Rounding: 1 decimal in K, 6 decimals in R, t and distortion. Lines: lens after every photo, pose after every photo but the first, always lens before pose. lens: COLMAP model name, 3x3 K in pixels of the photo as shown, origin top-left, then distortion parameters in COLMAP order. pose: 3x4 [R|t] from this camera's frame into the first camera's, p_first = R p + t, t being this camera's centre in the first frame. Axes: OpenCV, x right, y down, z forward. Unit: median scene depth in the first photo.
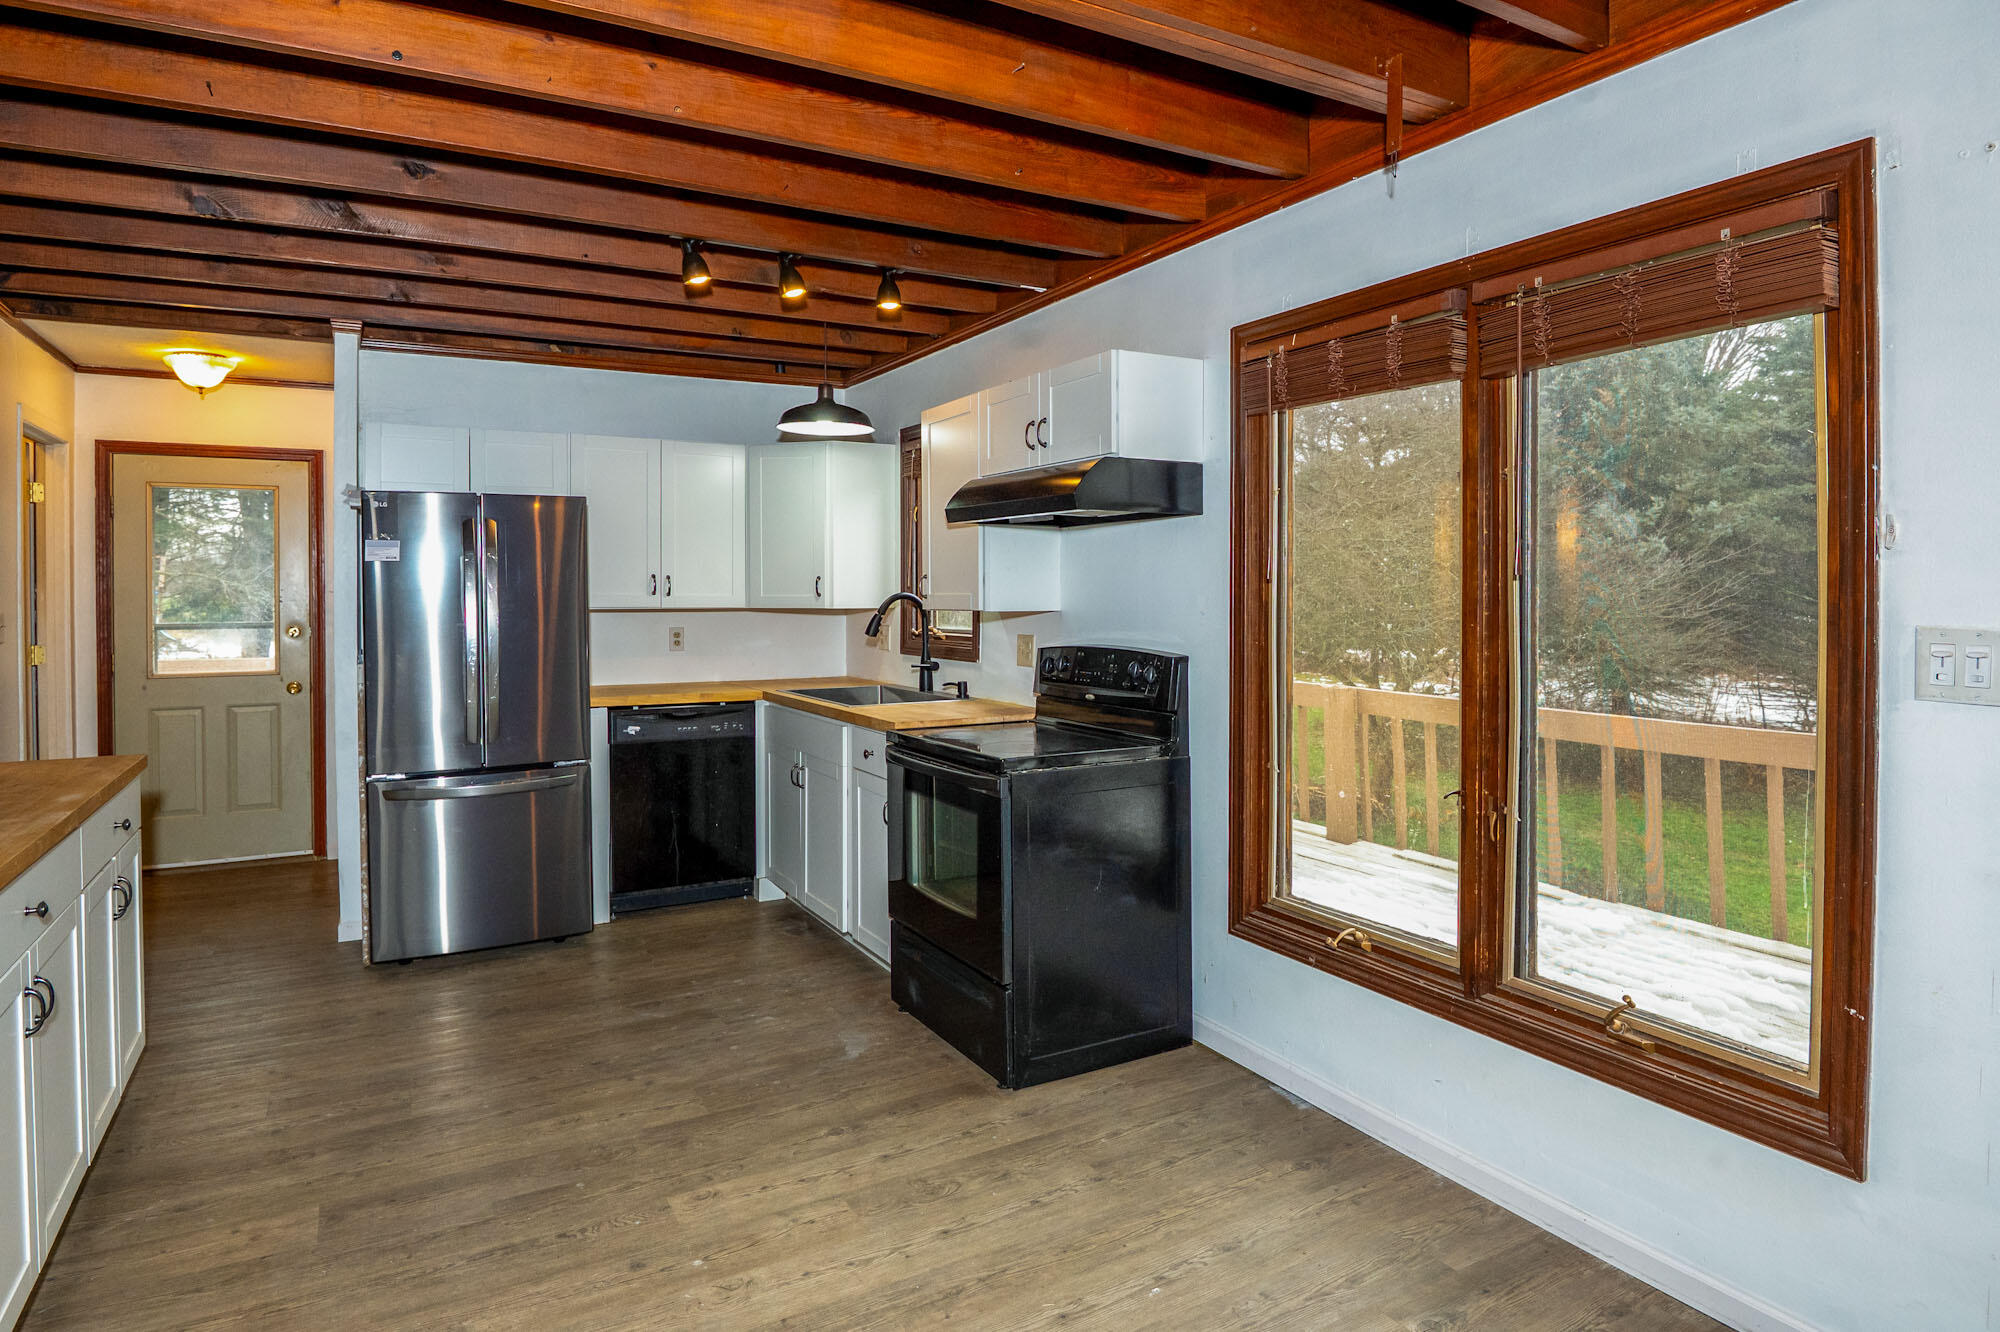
lens RADIAL K [[1114.2, 0, 1000.5], [0, 1114.2, 599.8], [0, 0, 1]] dist [-0.029296, 0.000154]
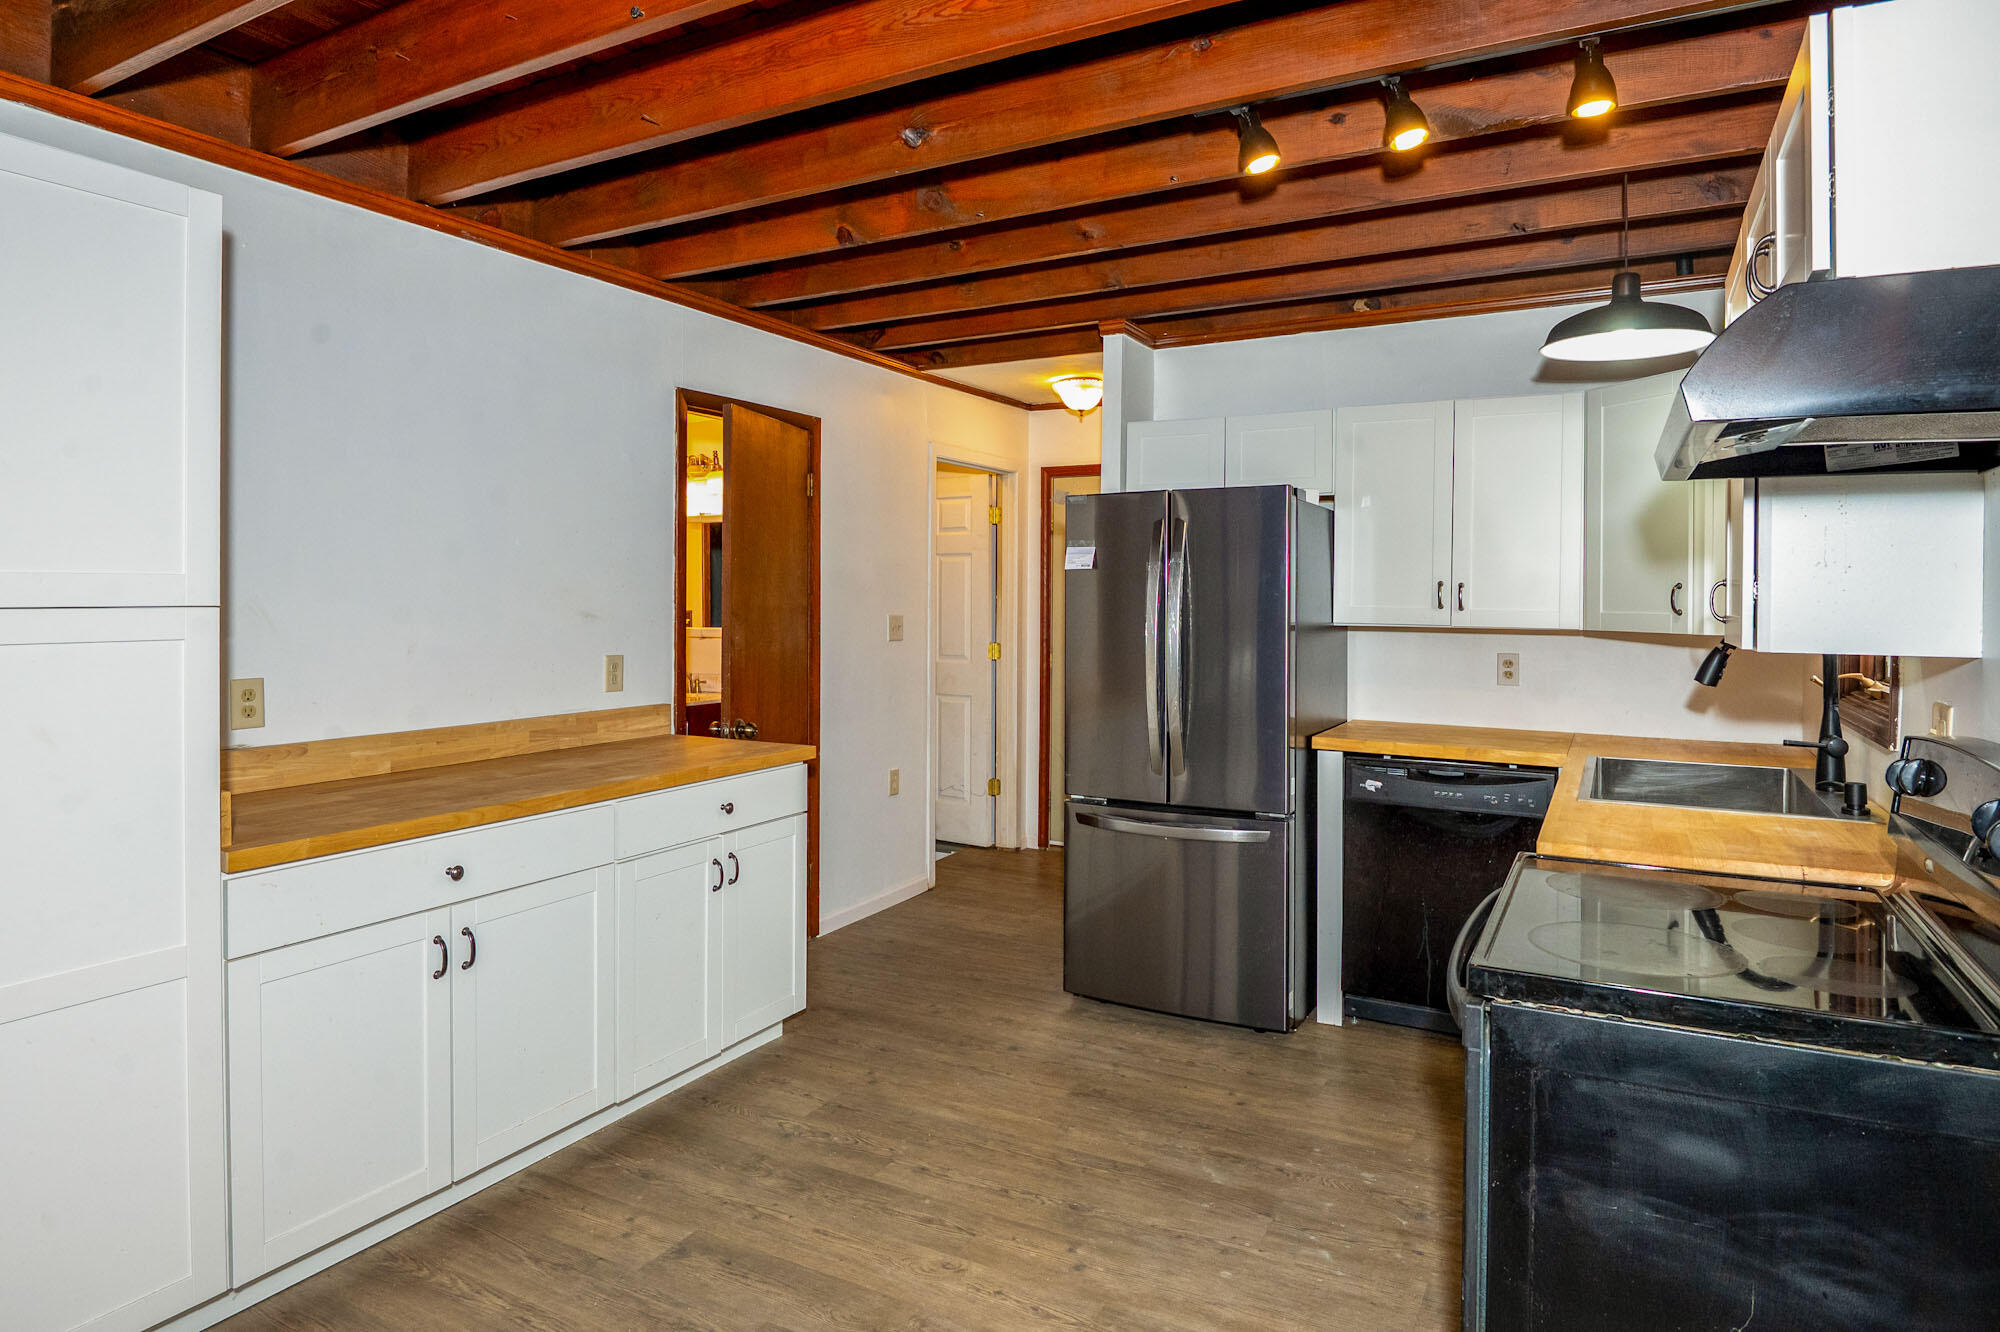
lens RADIAL K [[1144.2, 0, 993.3], [0, 1144.2, 613.6], [0, 0, 1]] dist [-0.008290, -0.002794]
pose [[0.523928, 0.017760, -0.851577, 0.255358], [-0.012617, 0.999835, 0.013089, -0.010227], [0.851669, 0.003886, 0.524066, 0.467888]]
